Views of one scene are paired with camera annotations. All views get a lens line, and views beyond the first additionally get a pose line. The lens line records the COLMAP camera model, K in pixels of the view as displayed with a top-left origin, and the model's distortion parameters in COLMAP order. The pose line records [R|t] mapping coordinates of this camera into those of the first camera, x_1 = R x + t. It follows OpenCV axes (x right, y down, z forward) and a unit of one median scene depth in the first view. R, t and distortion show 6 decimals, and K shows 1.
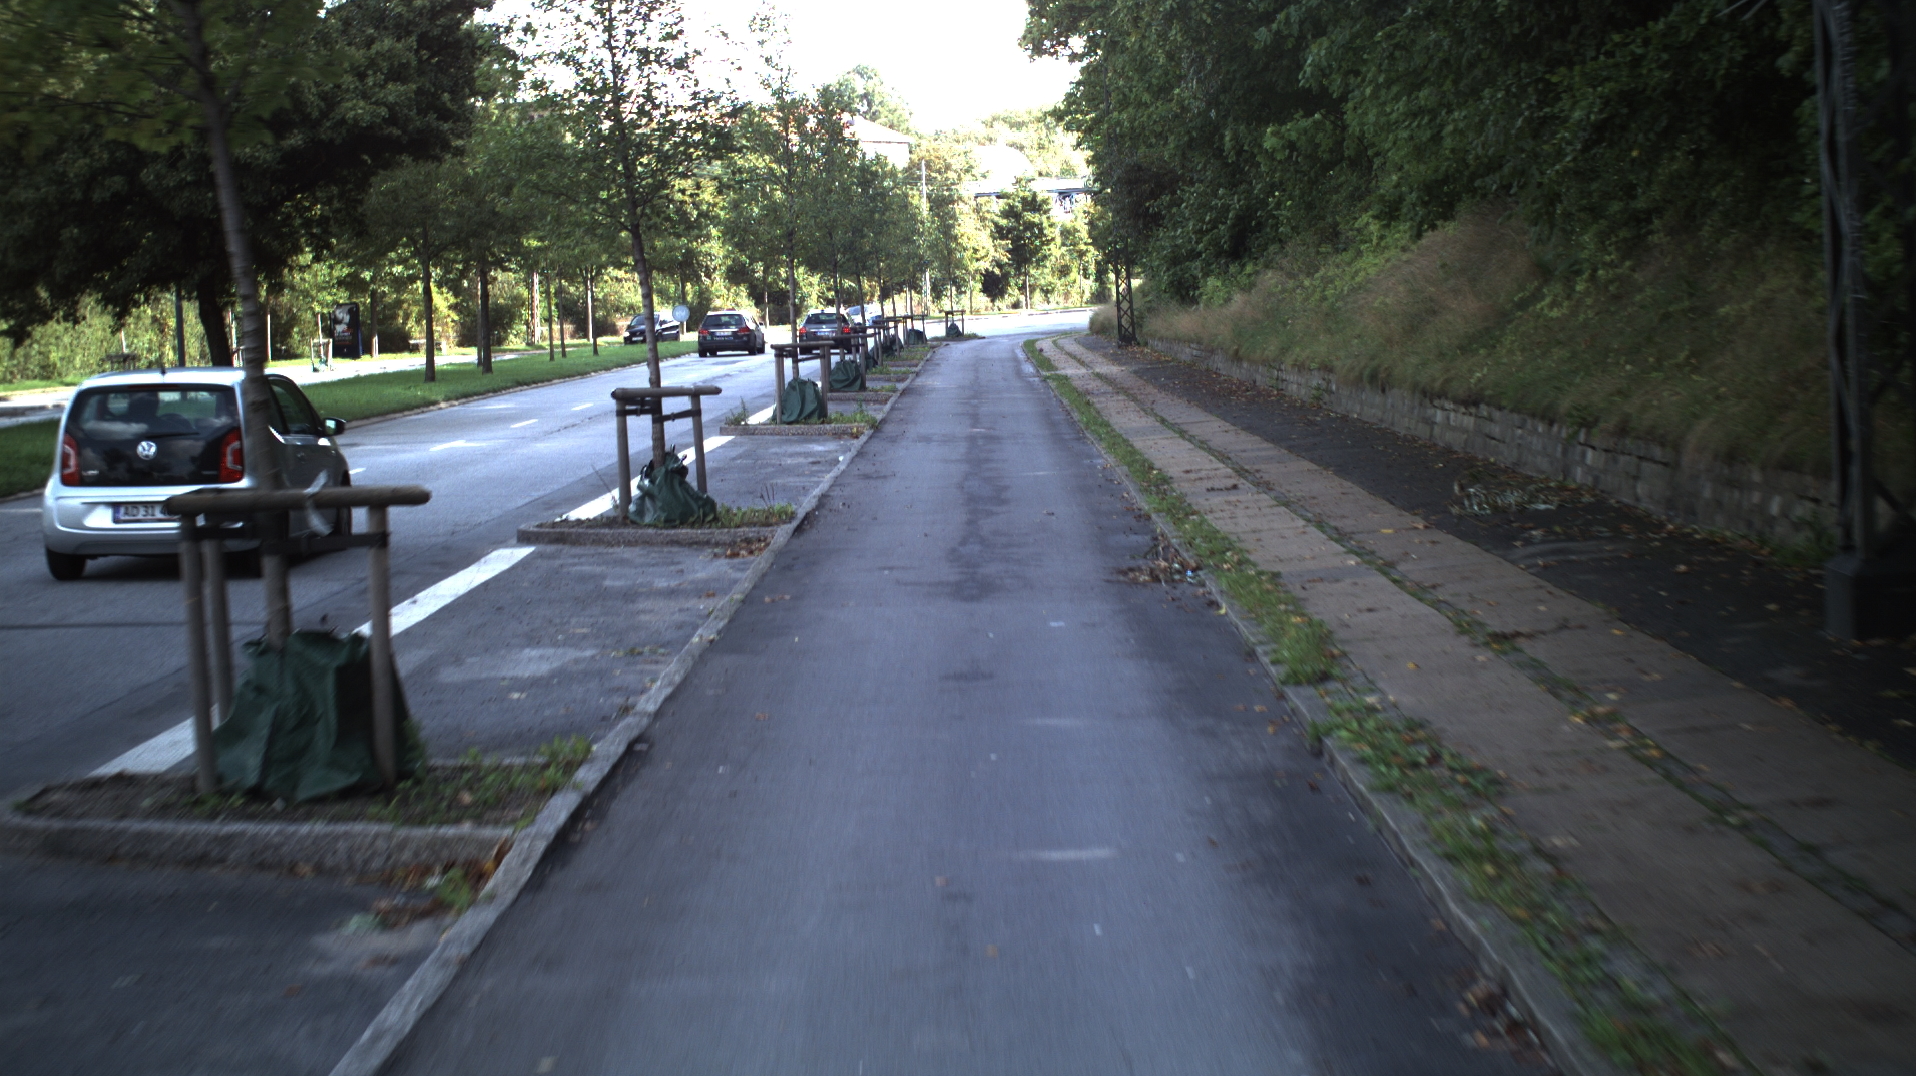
lens RADIAL K [[3676.1, 0, 958.0], [0, 3676.1, 538.0], [0, 0, 1]] dist [-0.241727, -0.073711]
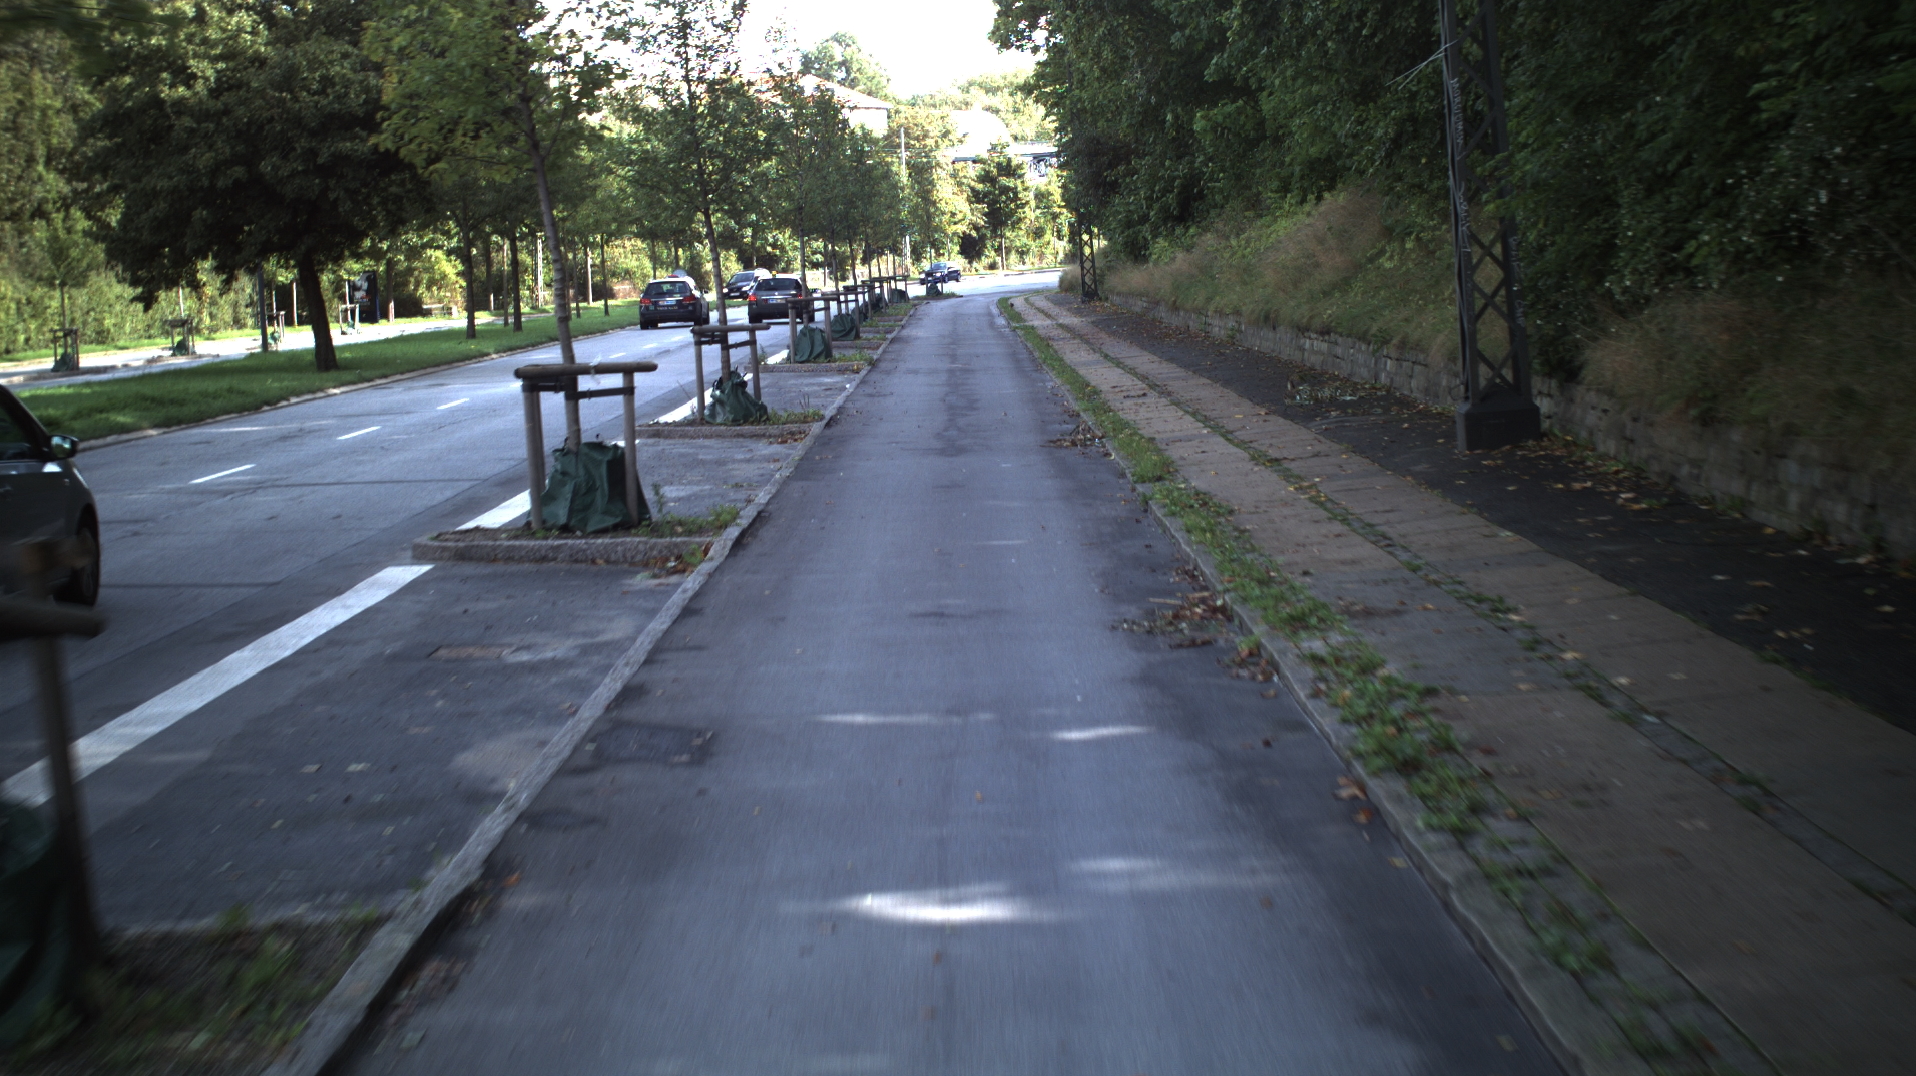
lens RADIAL K [[4596.5, 0, 958.0], [0, 4596.5, 538.0], [0, 0, 1]] dist [-0.406259, -0.224633]
pose [[0.999926, -0.011237, 0.004664, -0.001346], [0.011261, 0.999924, -0.005086, 0.028156], [-0.004607, 0.005138, 0.999976, -0.419770]]
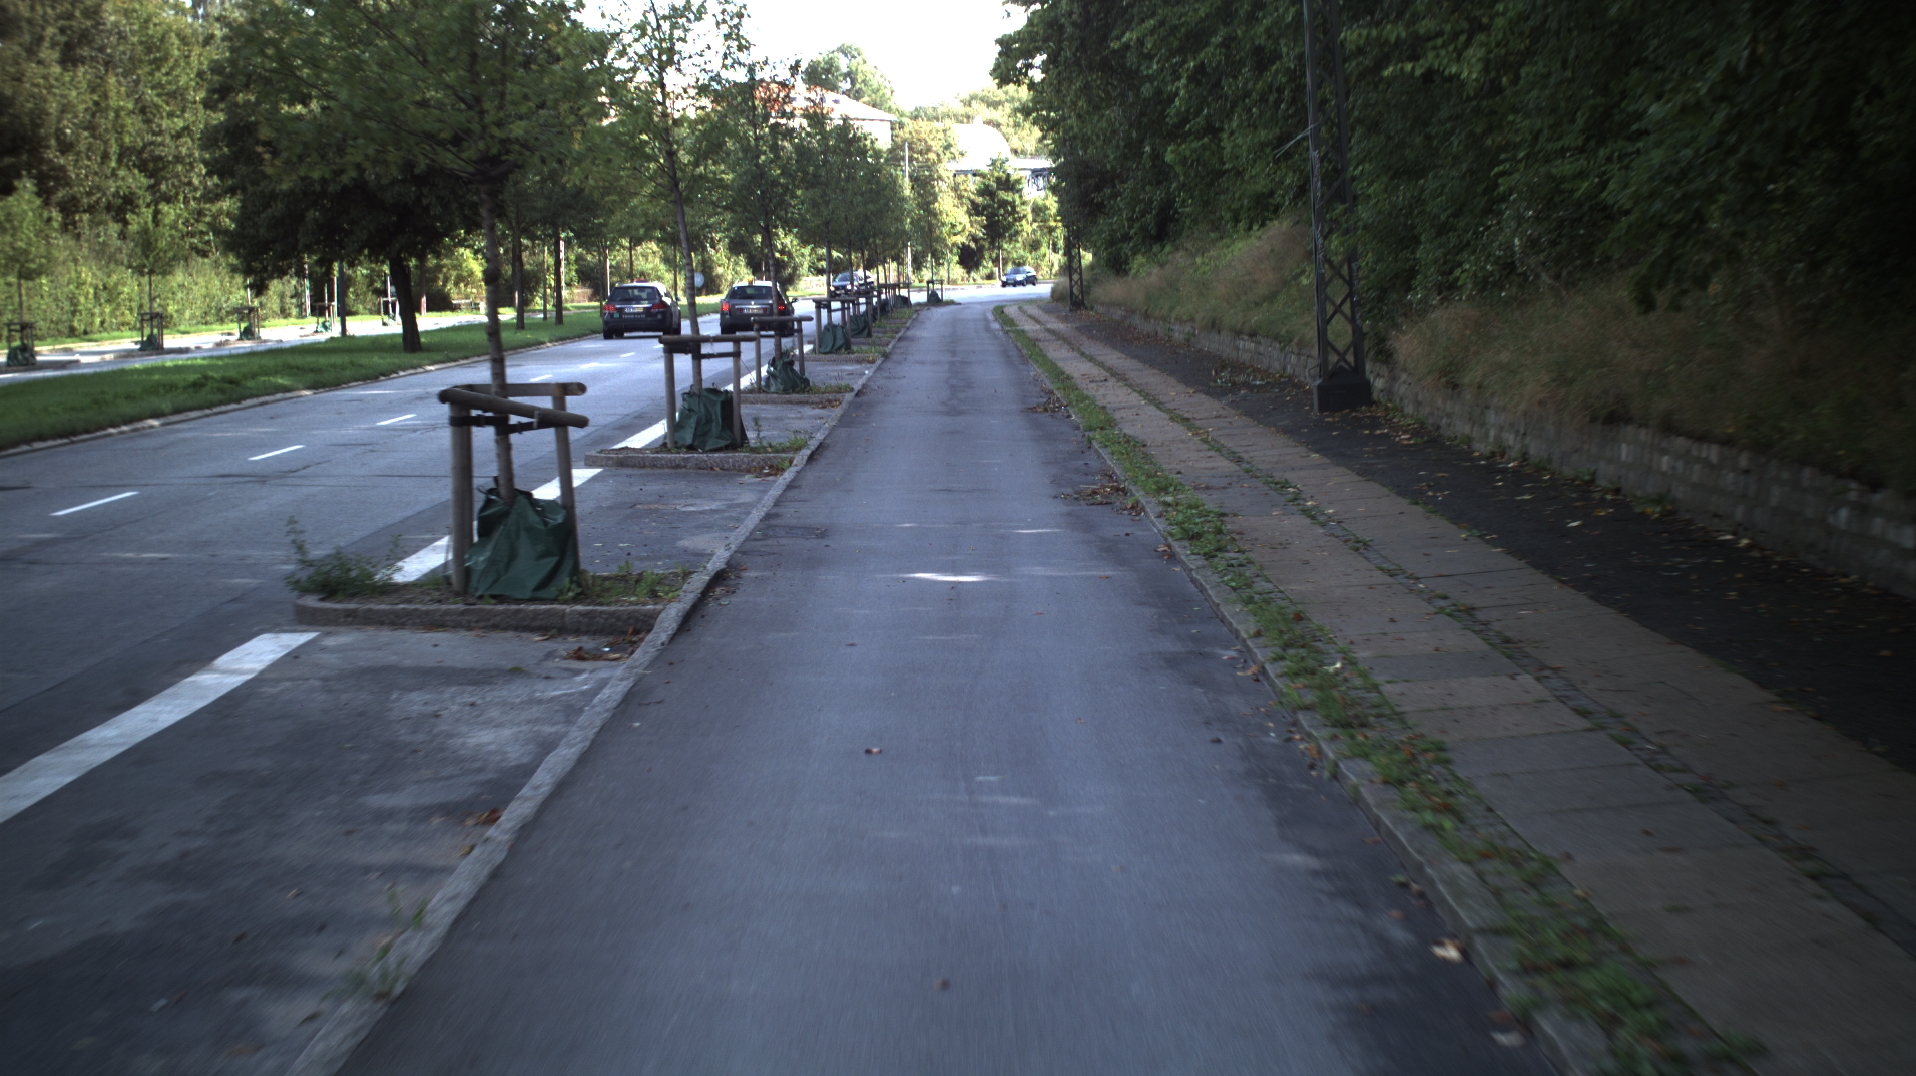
lens RADIAL K [[6117.1, 0, 958.0], [0, 6117.1, 538.0], [0, 0, 1]] dist [-0.731395, -0.475526]
pose [[0.999895, 0.012370, 0.007579, -0.008833], [-0.012204, 0.999693, -0.021568, 0.073576], [-0.007844, 0.021473, 0.999739, -1.116080]]
